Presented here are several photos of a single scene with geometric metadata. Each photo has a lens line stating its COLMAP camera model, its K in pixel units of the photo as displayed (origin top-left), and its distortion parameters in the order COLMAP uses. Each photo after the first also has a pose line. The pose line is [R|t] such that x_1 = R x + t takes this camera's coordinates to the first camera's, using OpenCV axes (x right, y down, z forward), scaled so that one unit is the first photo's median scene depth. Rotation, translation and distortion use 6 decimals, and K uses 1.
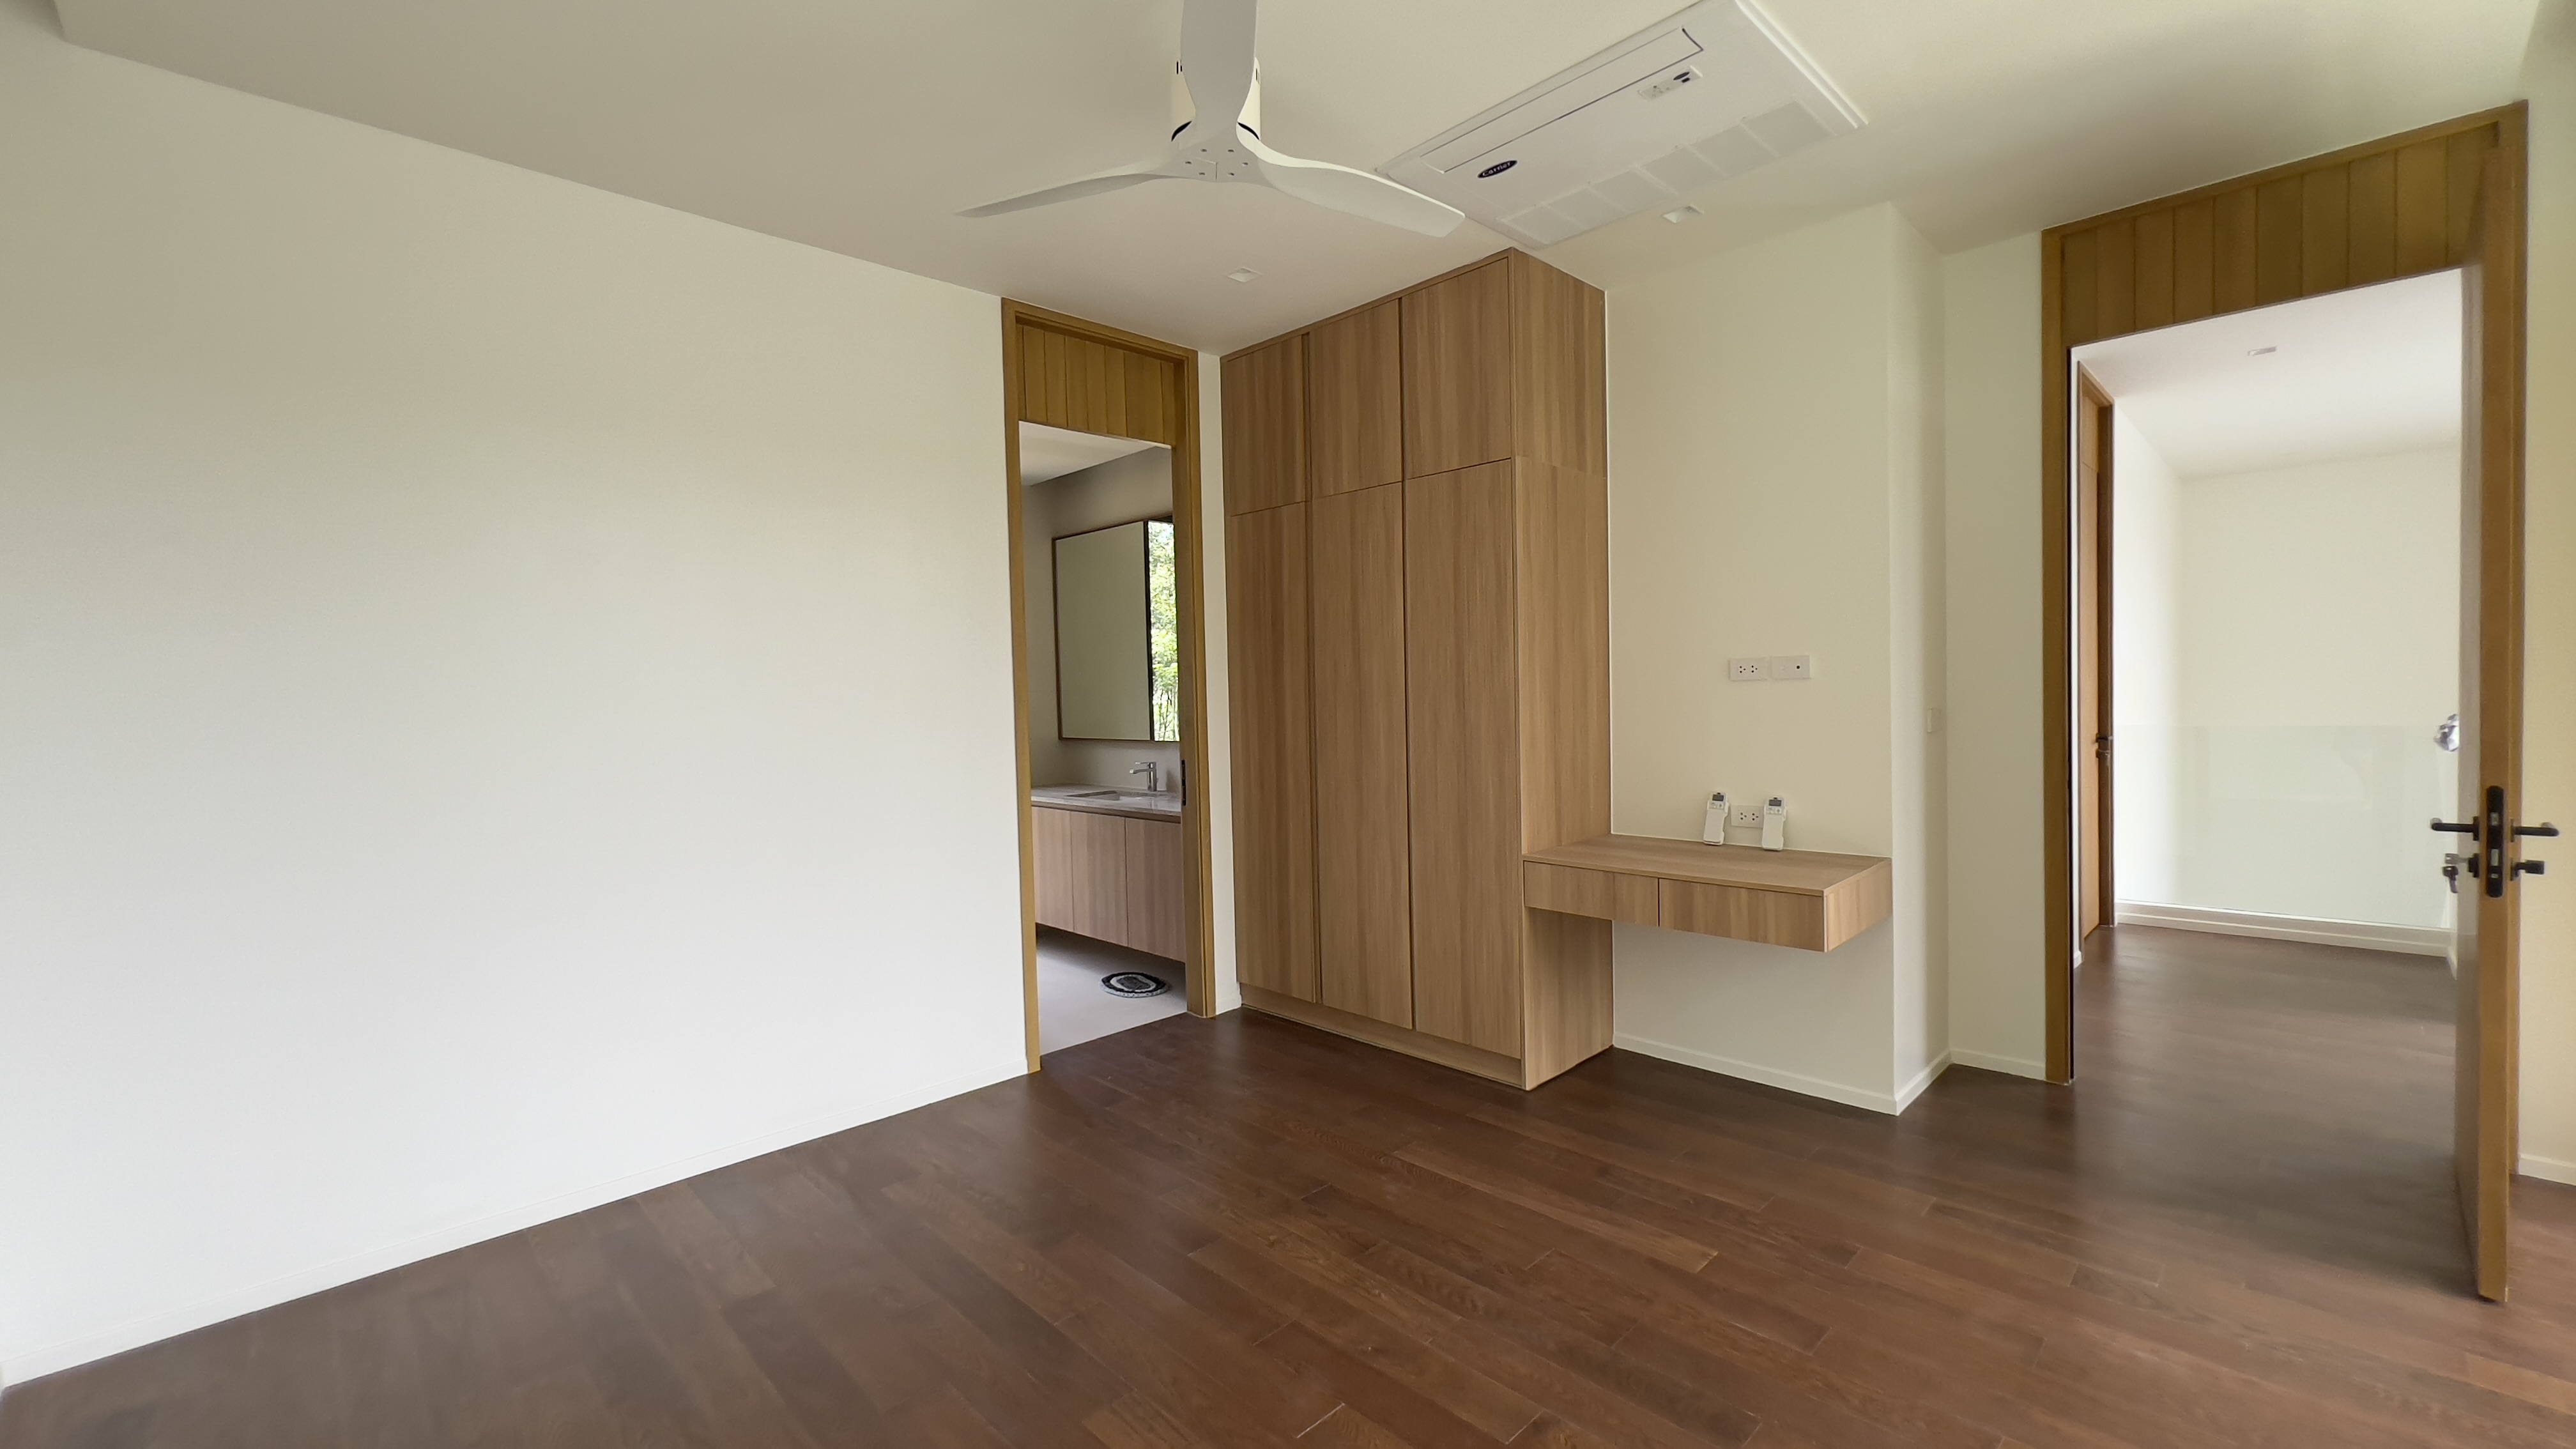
lens RADIAL K [[1017.6, 0, 1288.0], [0, 1017.6, 724.5], [0, 0, 1]] dist [-0.000357, 0.000011]
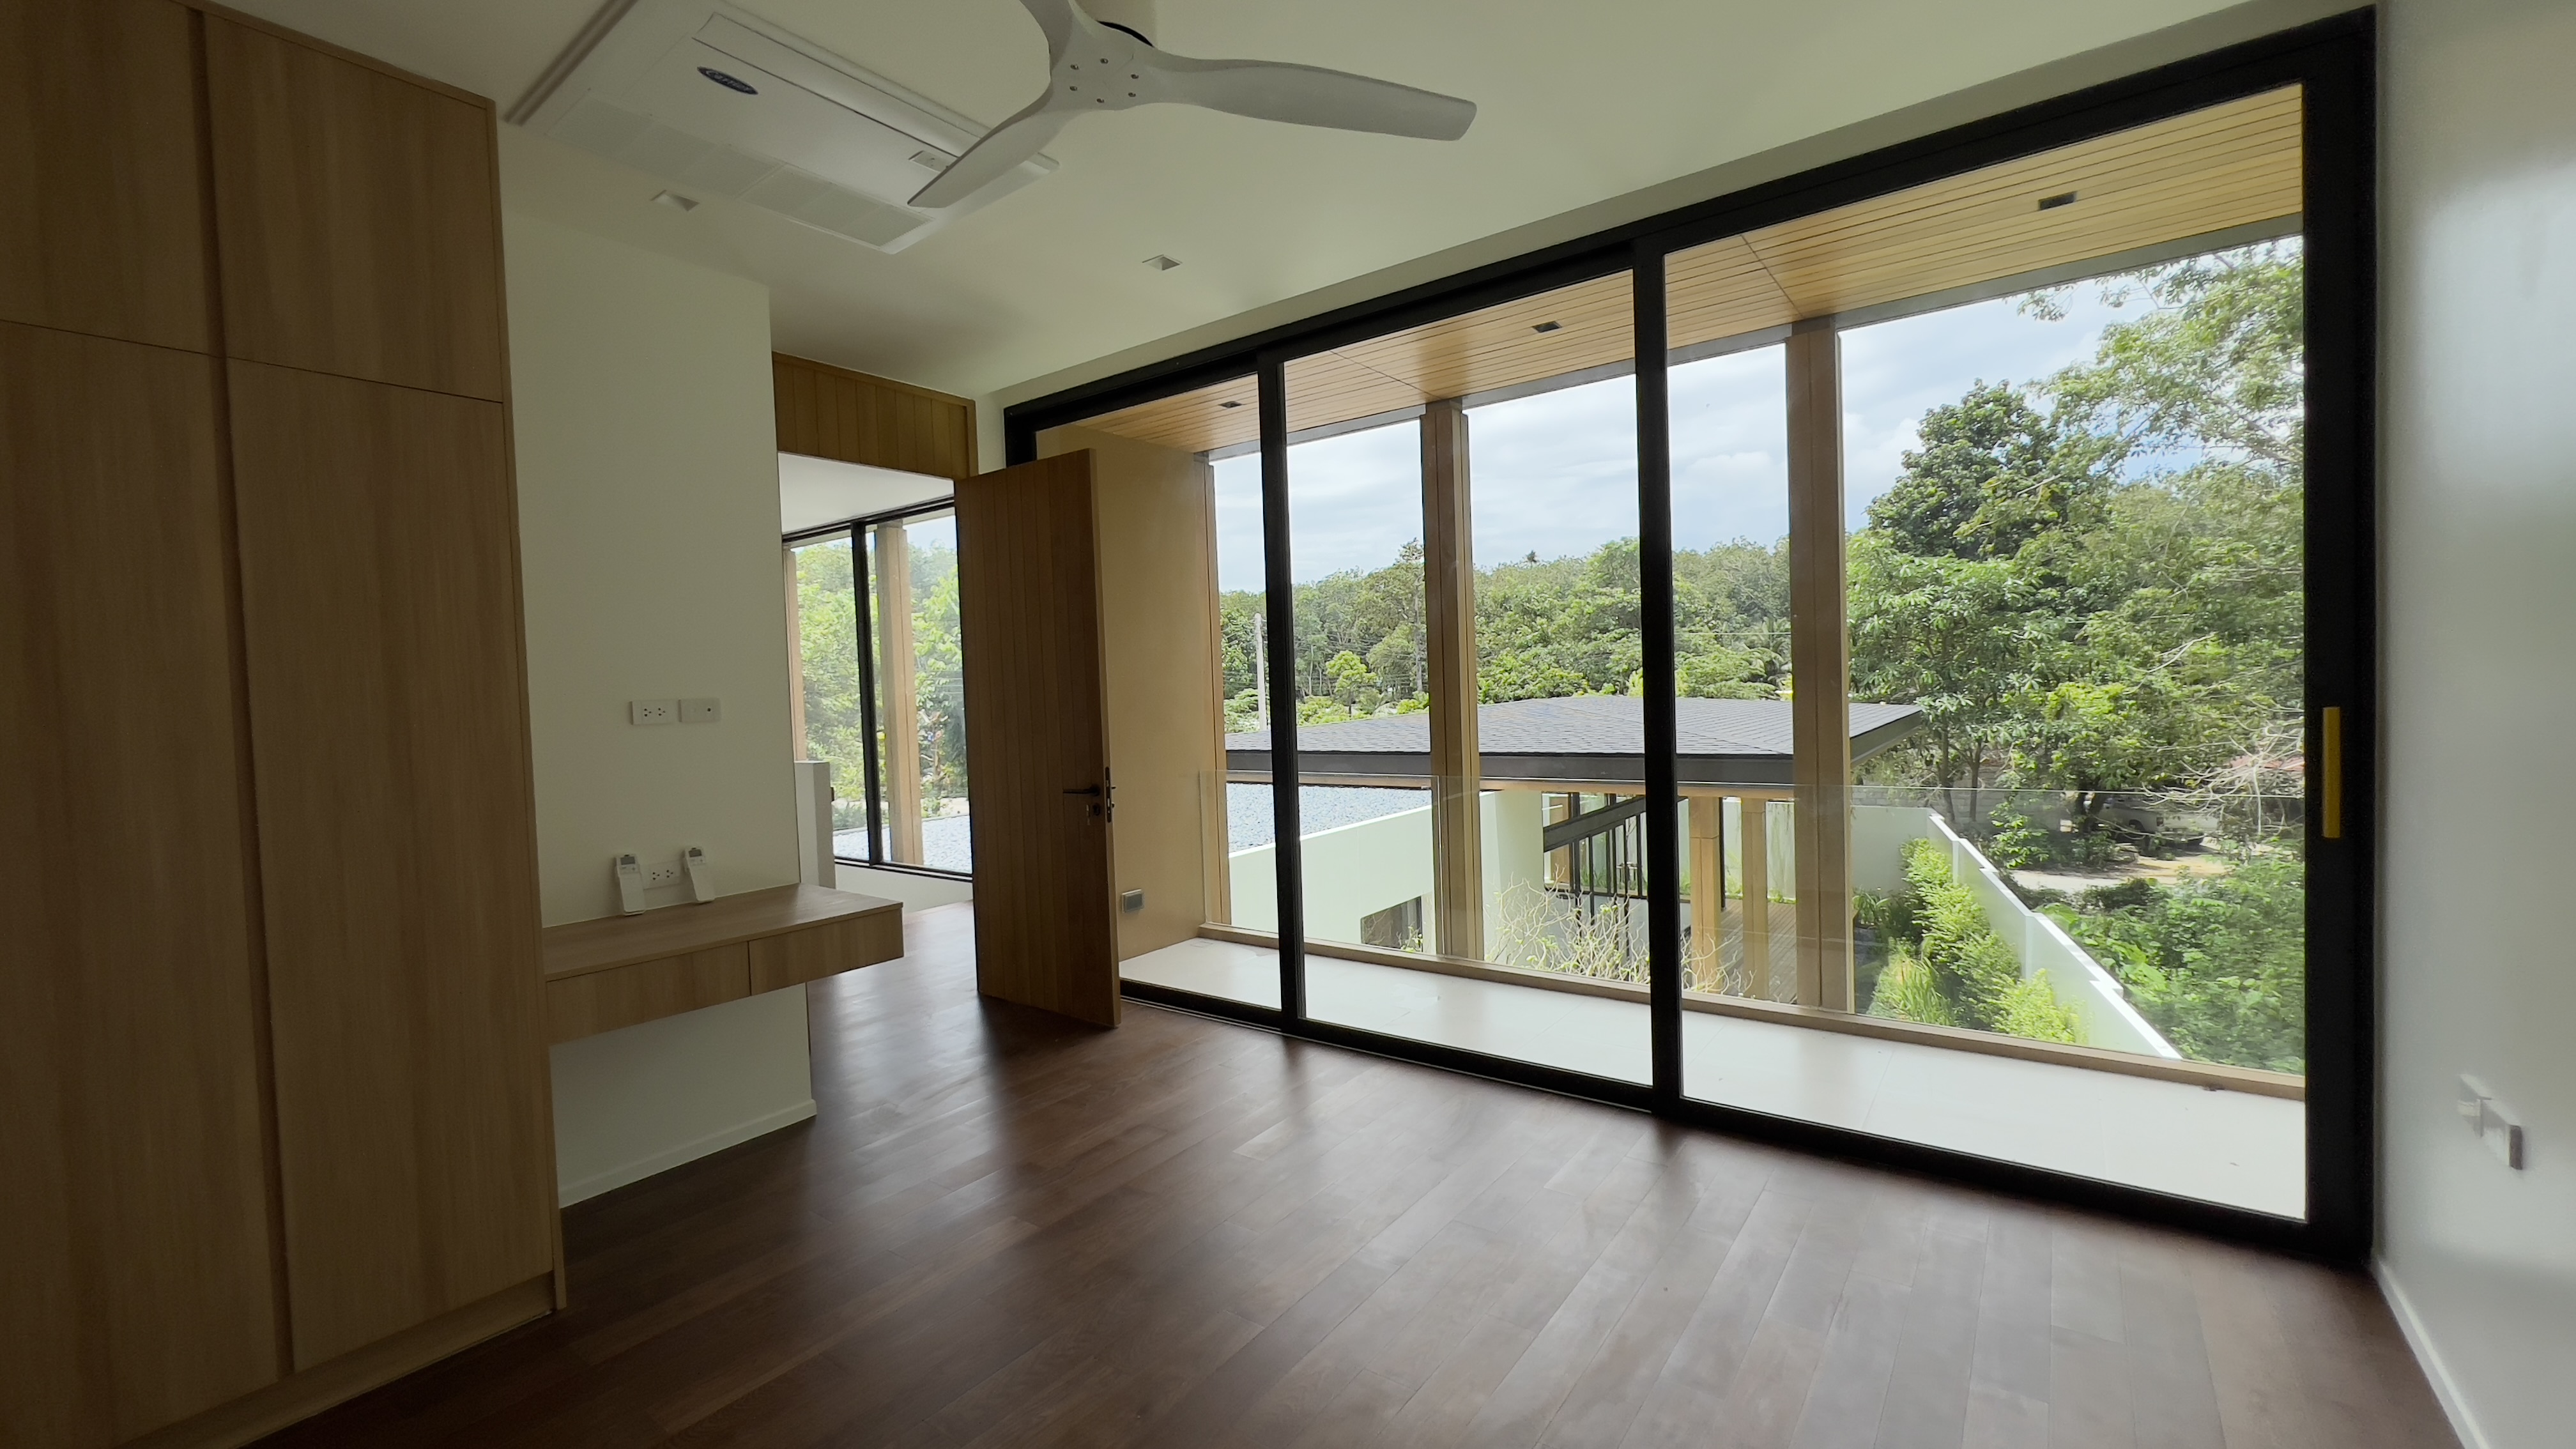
lens RADIAL K [[968.0, 0, 1288.0], [0, 968.0, 724.5], [0, 0, 1]] dist [0.000169, 0.000004]
pose [[-0.091562, -0.005347, 0.995785, -0.460466], [0.064837, 0.997832, 0.011320, -0.016860], [-0.993686, 0.065601, -0.091017, 0.520922]]
